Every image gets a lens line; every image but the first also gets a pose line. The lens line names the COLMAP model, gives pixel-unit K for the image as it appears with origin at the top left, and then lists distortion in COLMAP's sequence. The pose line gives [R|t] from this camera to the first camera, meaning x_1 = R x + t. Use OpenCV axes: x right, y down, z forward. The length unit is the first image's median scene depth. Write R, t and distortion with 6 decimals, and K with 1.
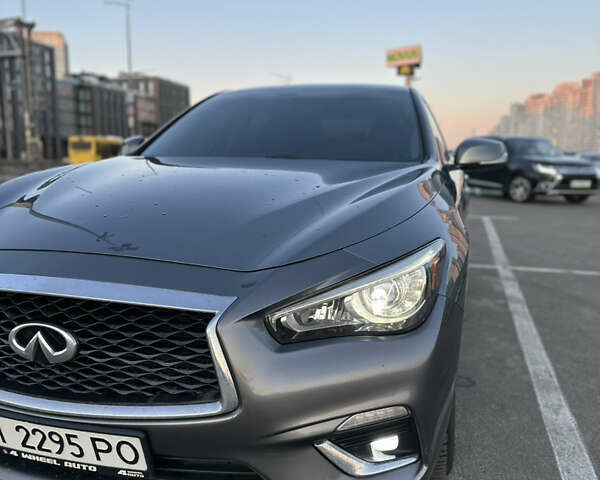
lens RADIAL K [[574.1, 0, 300.0], [0, 574.1, 240.0], [0, 0, 1]] dist [0.151819, -0.298335]
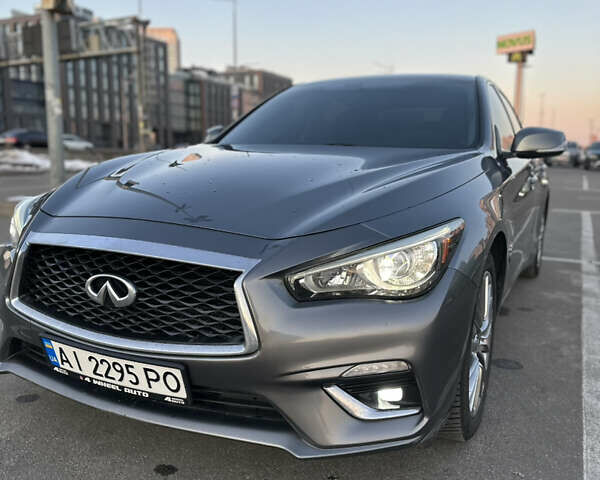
lens RADIAL K [[574.1, 0, 300.0], [0, 574.1, 240.0], [0, 0, 1]] dist [0.151819, -0.298335]
pose [[0.985525, 0.033332, -0.166222, 0.153539], [-0.030962, 0.999379, 0.016829, 0.035031], [0.166680, -0.011439, 0.985945, -0.144602]]
